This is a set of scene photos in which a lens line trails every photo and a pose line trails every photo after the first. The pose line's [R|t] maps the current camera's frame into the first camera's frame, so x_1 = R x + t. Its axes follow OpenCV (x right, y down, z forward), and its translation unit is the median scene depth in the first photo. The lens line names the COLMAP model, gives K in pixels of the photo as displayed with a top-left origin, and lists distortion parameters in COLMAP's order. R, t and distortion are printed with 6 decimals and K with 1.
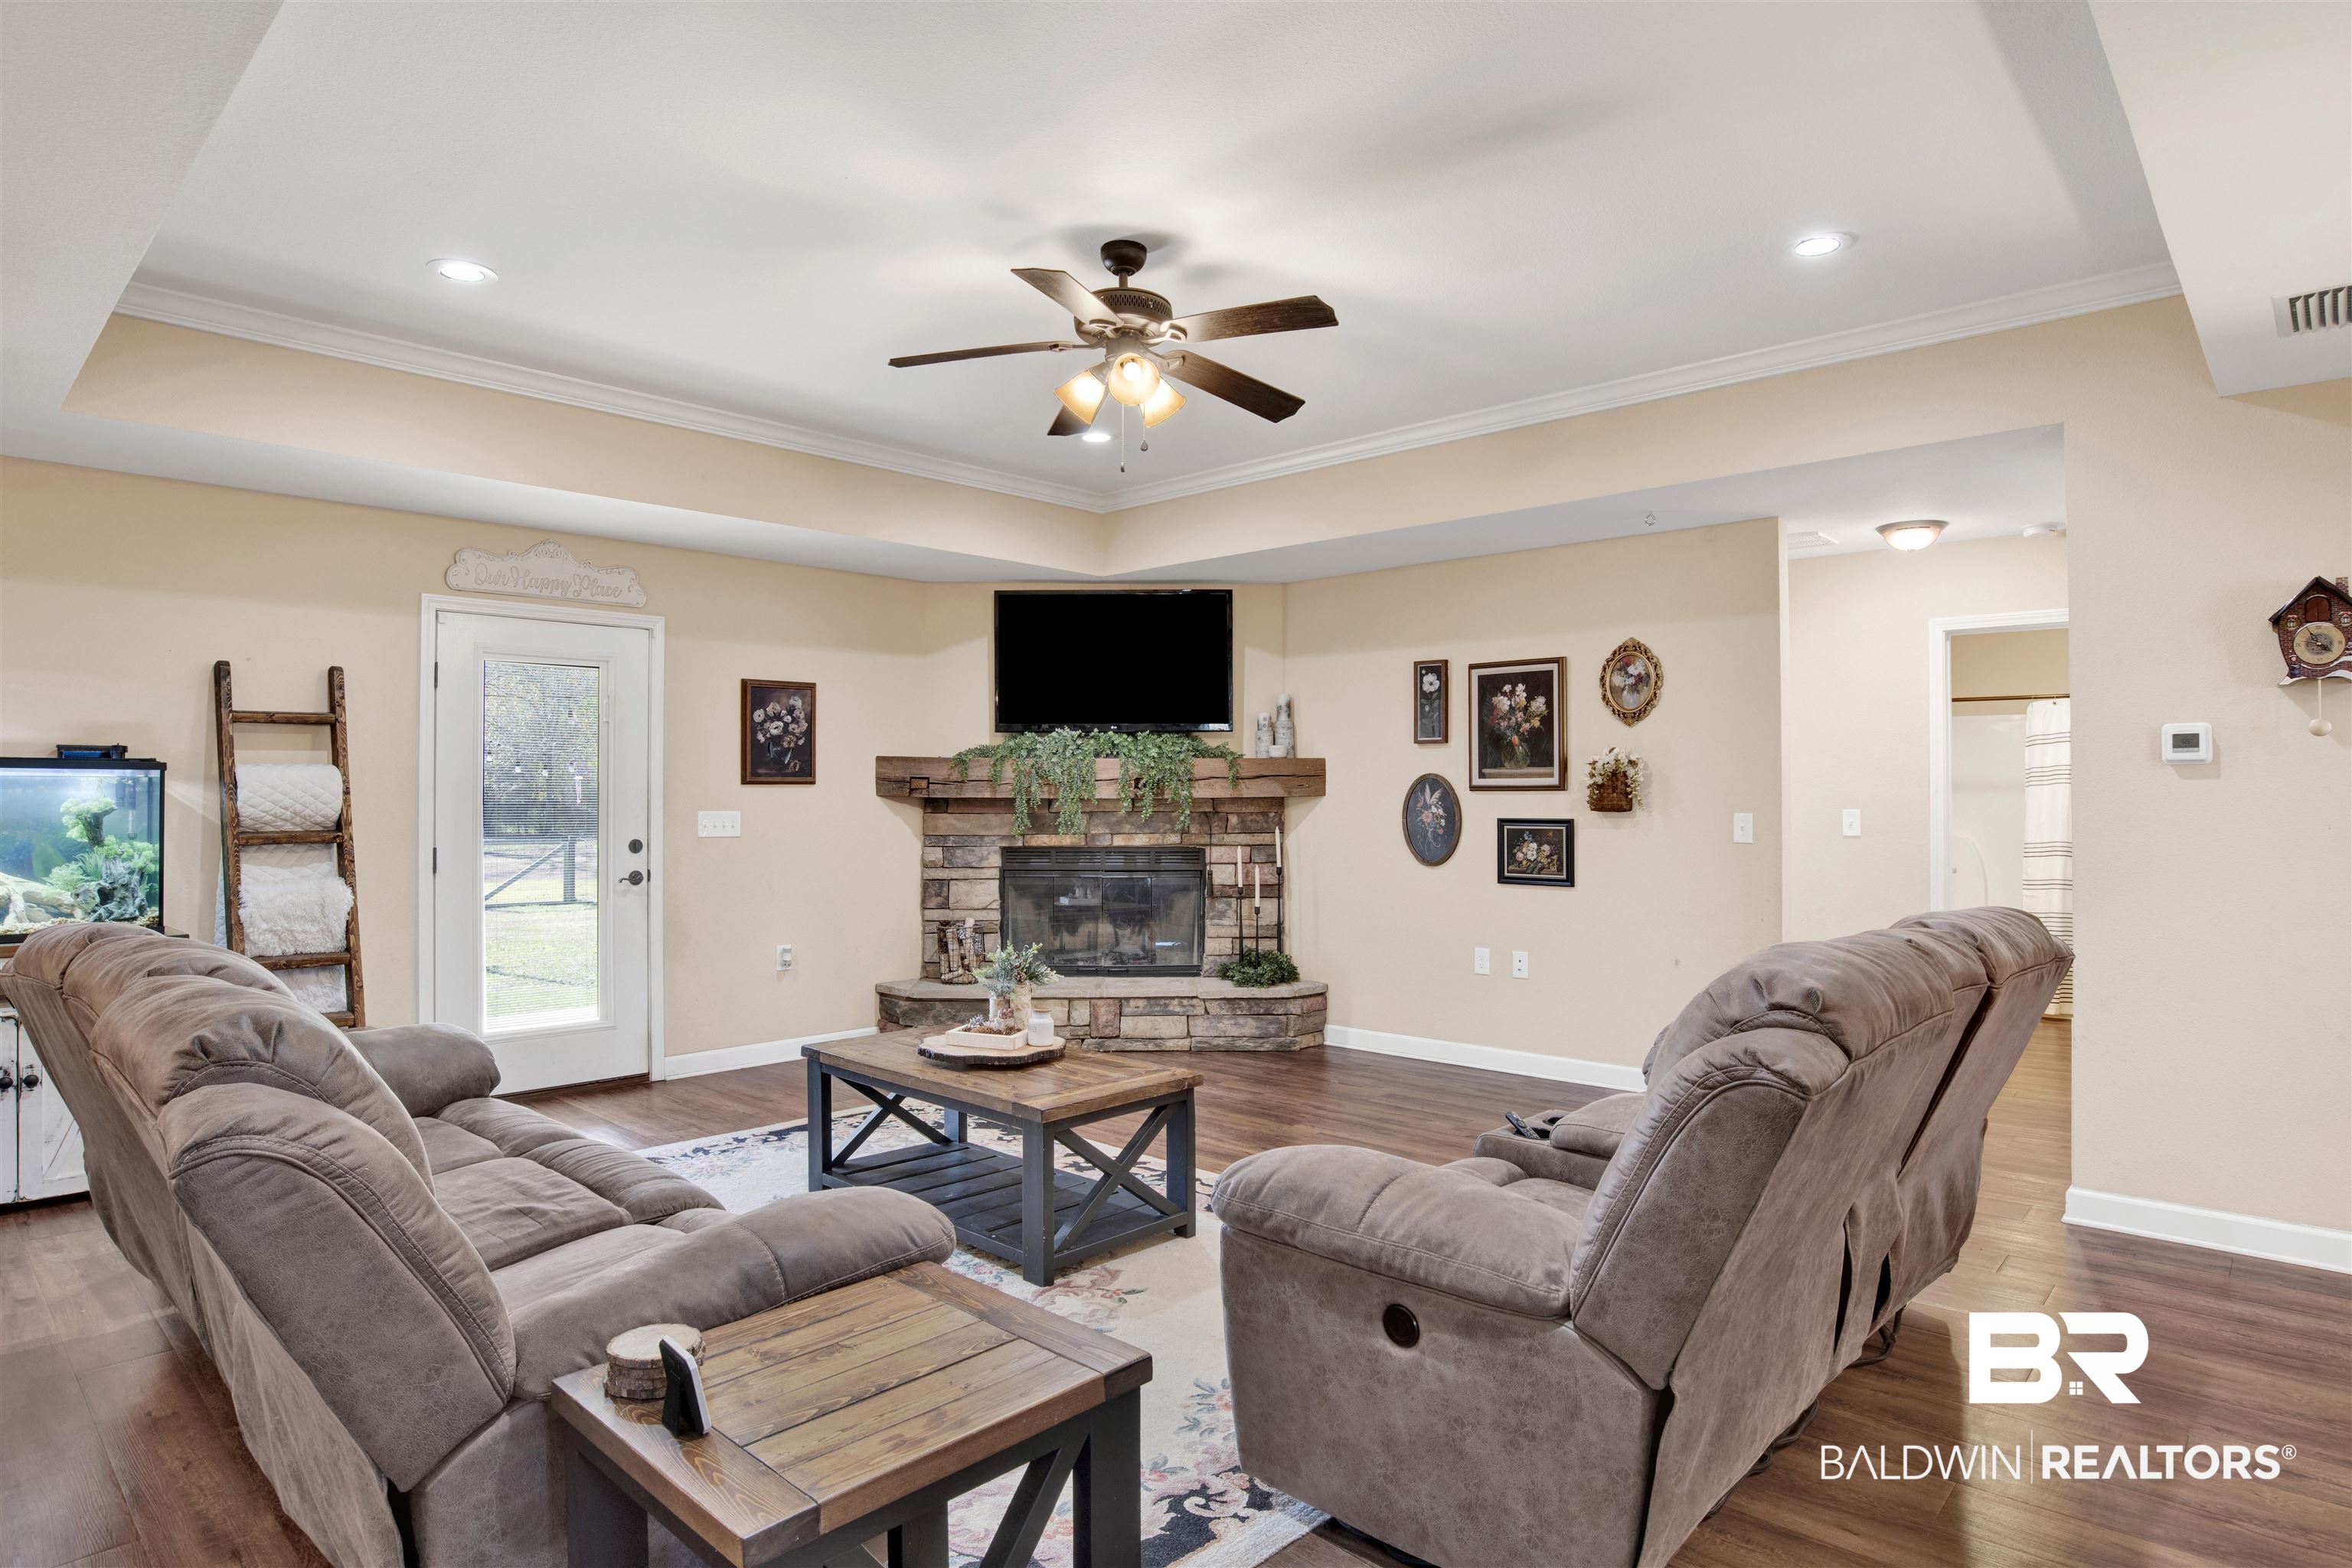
lens RADIAL K [[1304.3, 0, 1161.8], [0, 1304.3, 786.6], [0, 0, 1]] dist [-0.050351, 0.000893]
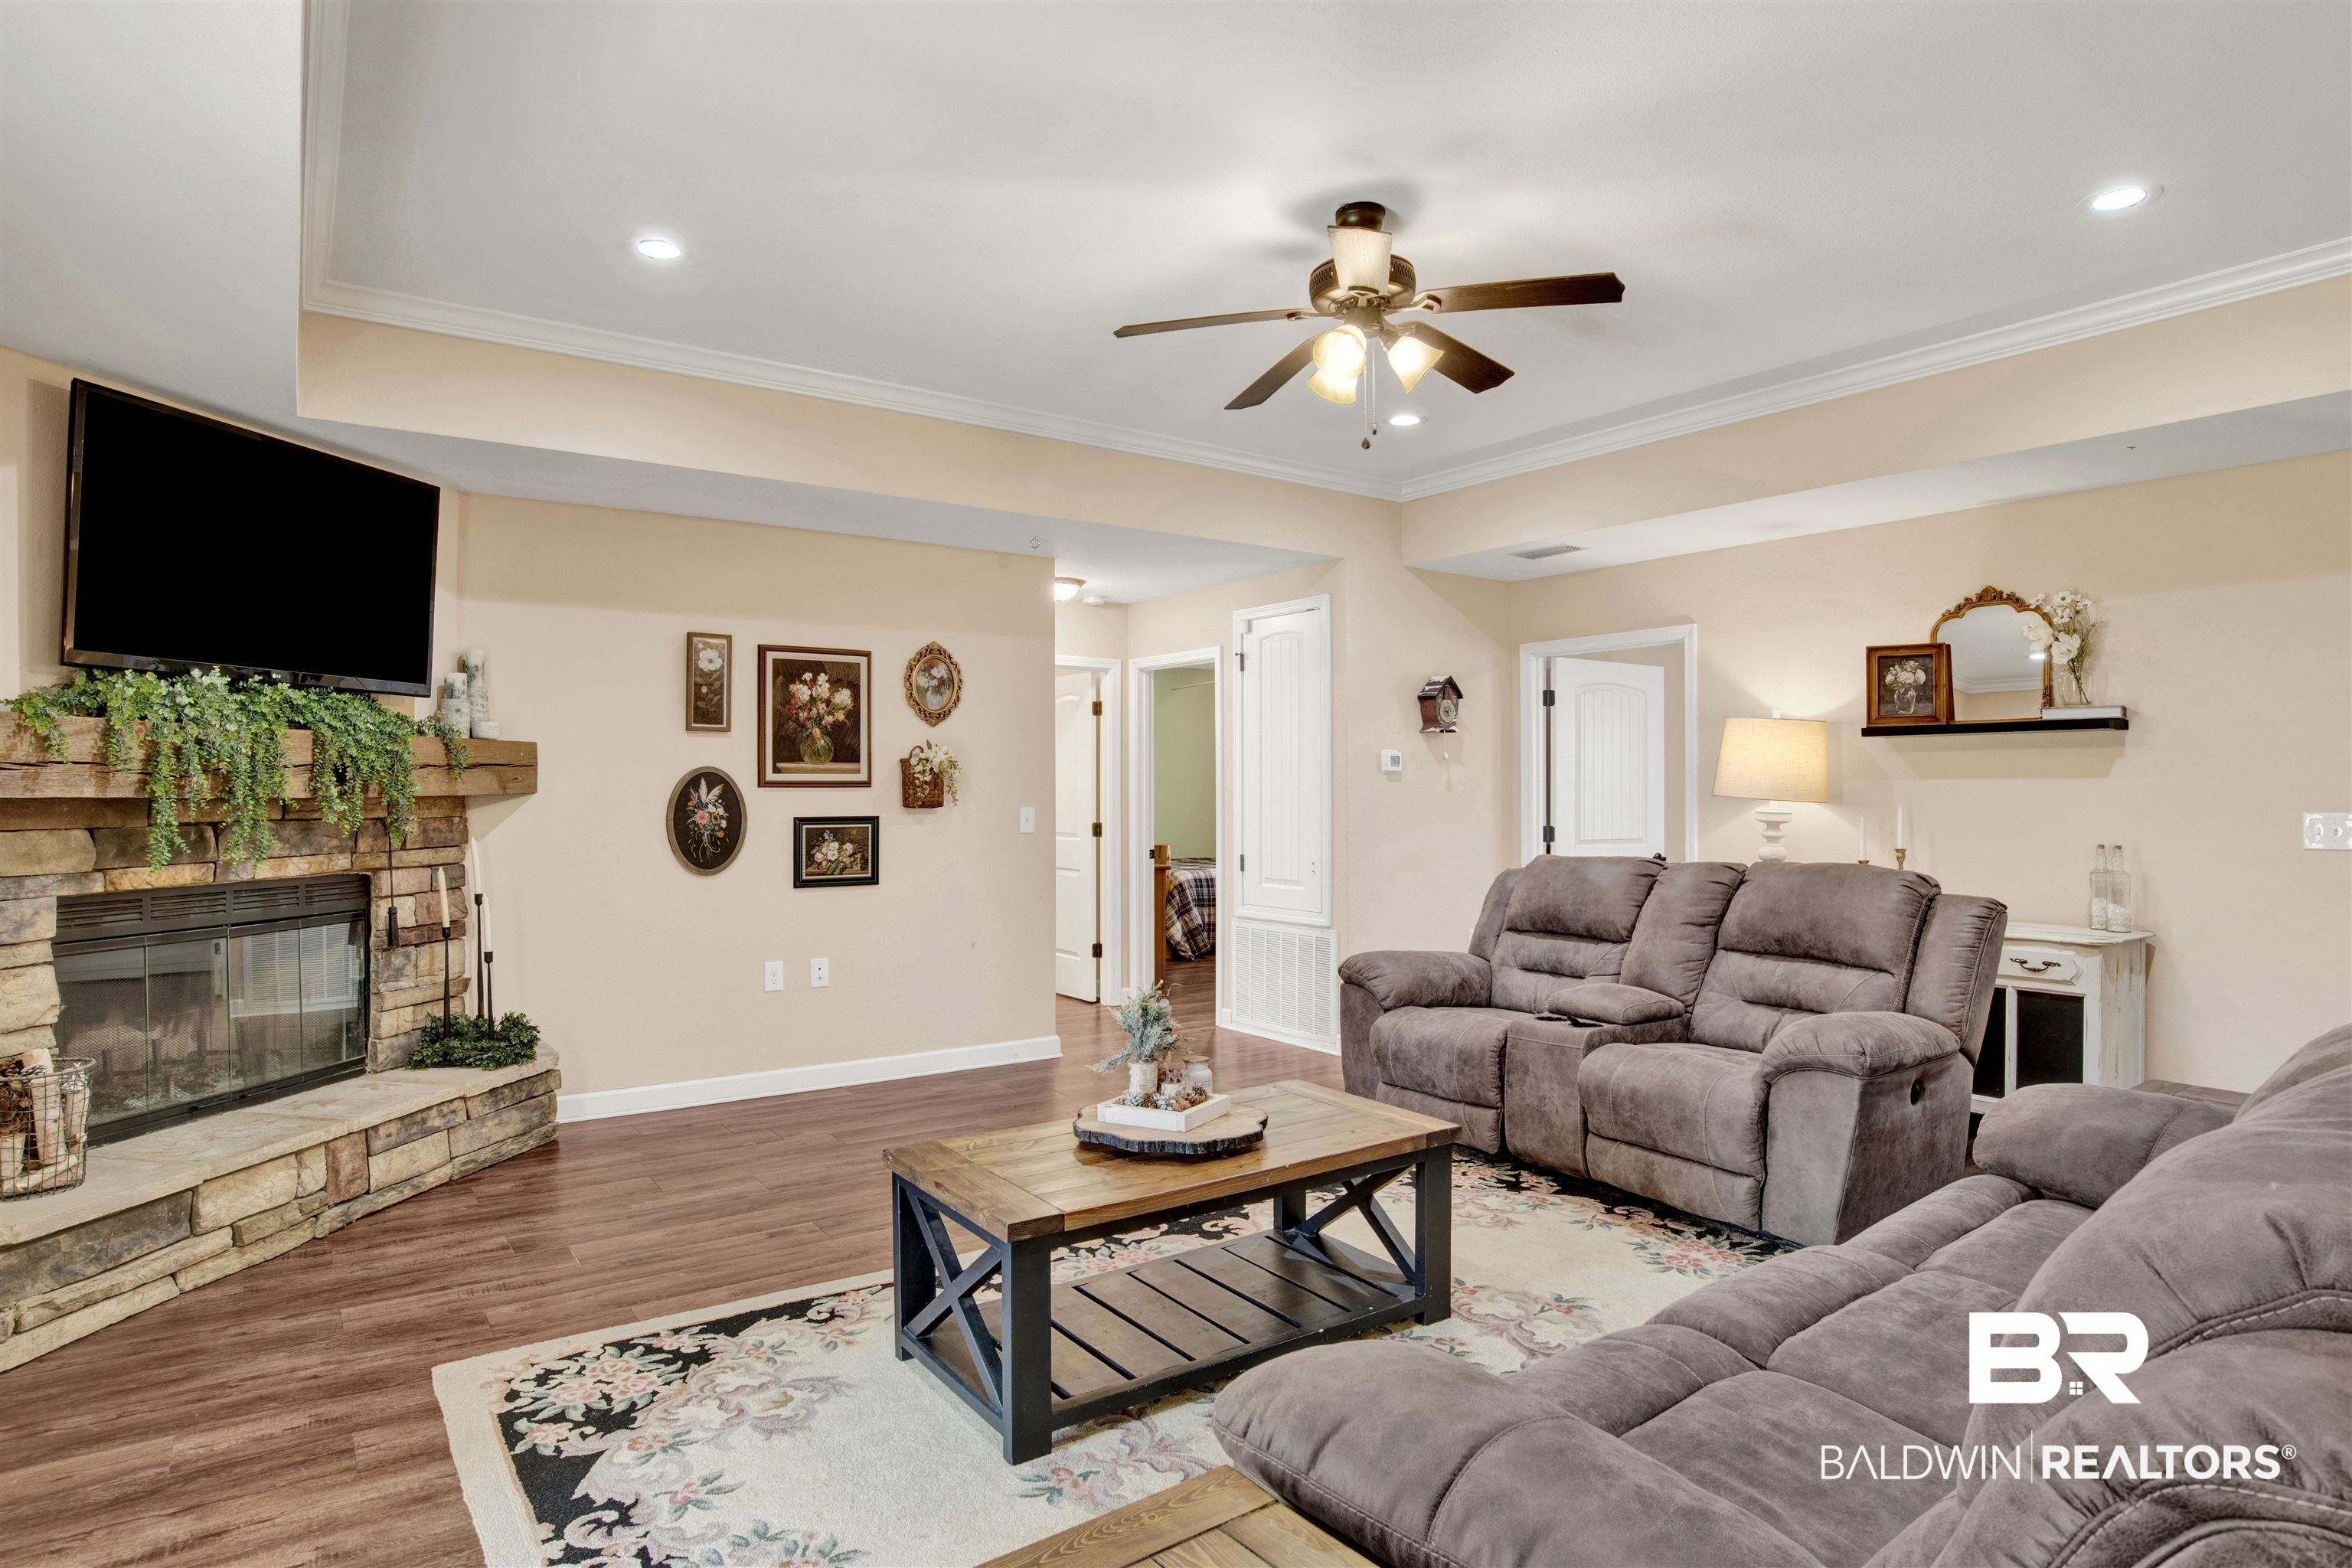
lens RADIAL K [[1273.4, 0, 1128.4], [0, 1273.4, 787.8], [0, 0, 1]] dist [-0.071420, 0.031192]
pose [[0.216773, 0.004483, 0.976212, -0.544862], [-0.003350, 0.999987, -0.003848, 0.006144], [-0.976216, -0.002436, 0.216785, 0.559022]]
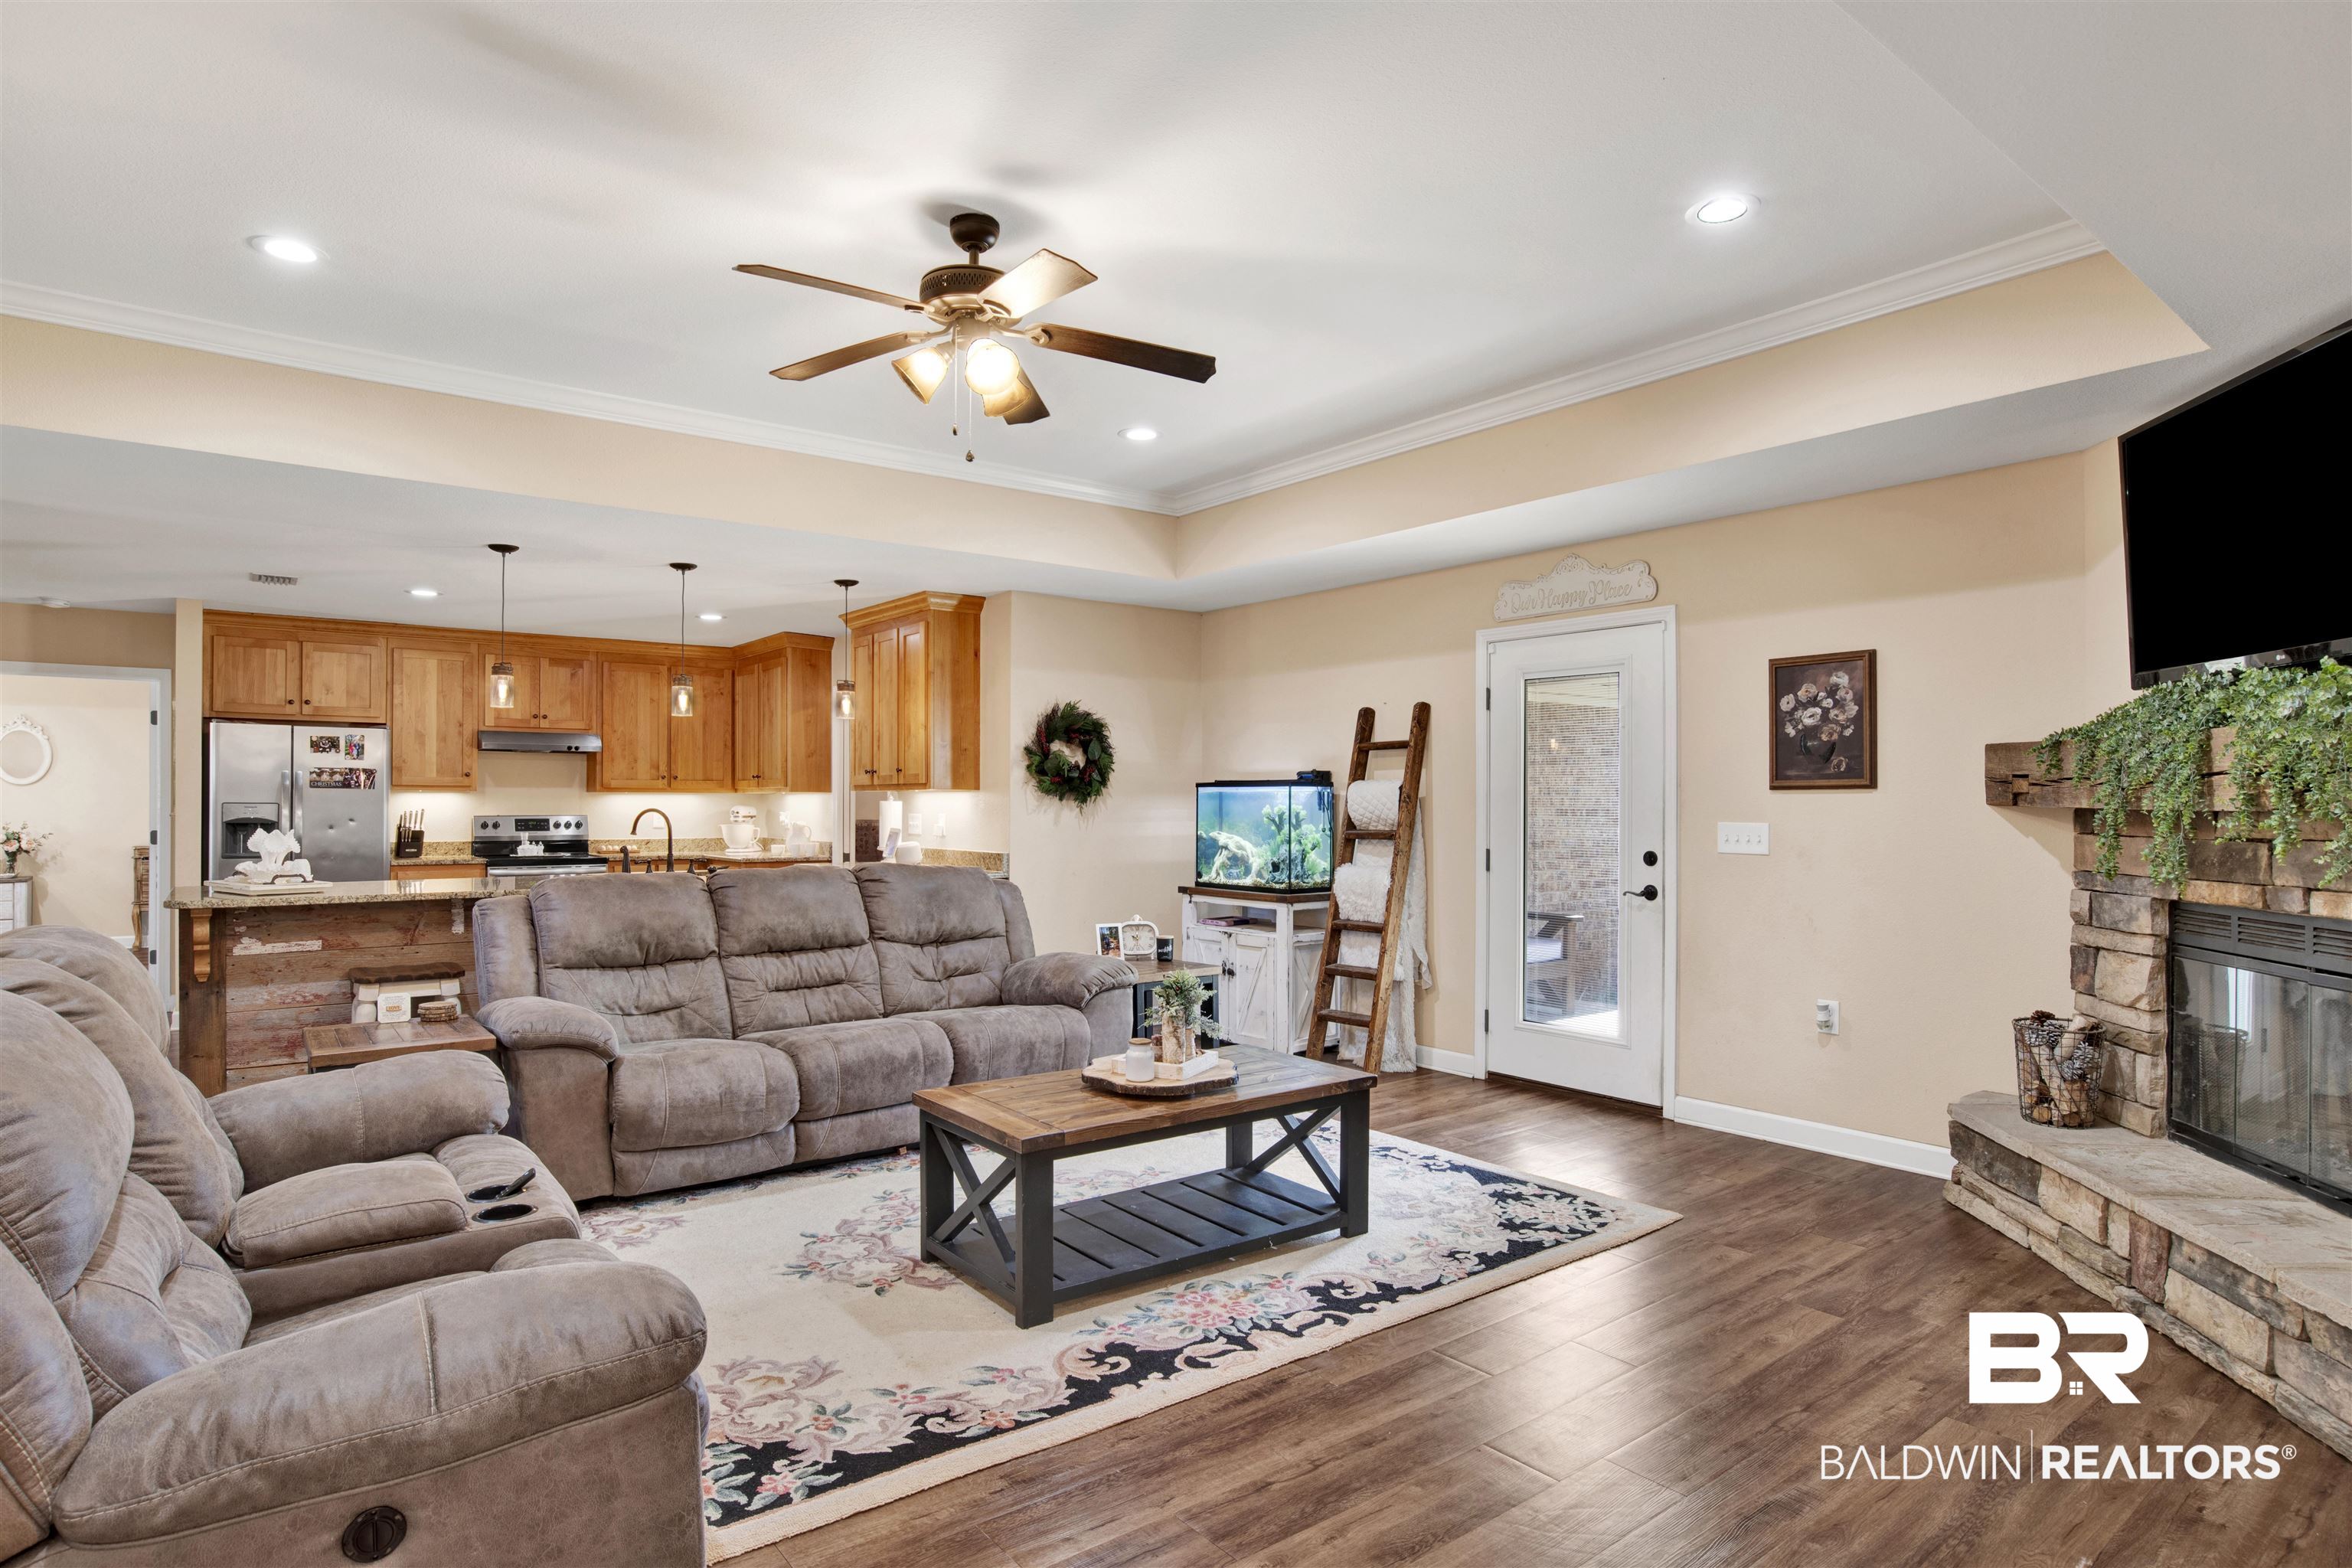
lens RADIAL K [[1234.8, 0, 1157.9], [0, 1234.8, 792.3], [0, 0, 1]] dist [-0.070830, 0.027698]
pose [[-0.155515, -0.008003, -0.987801, 0.477079], [0.003877, 0.999955, -0.008712, 0.004726], [0.987826, -0.005184, -0.155477, 0.732485]]
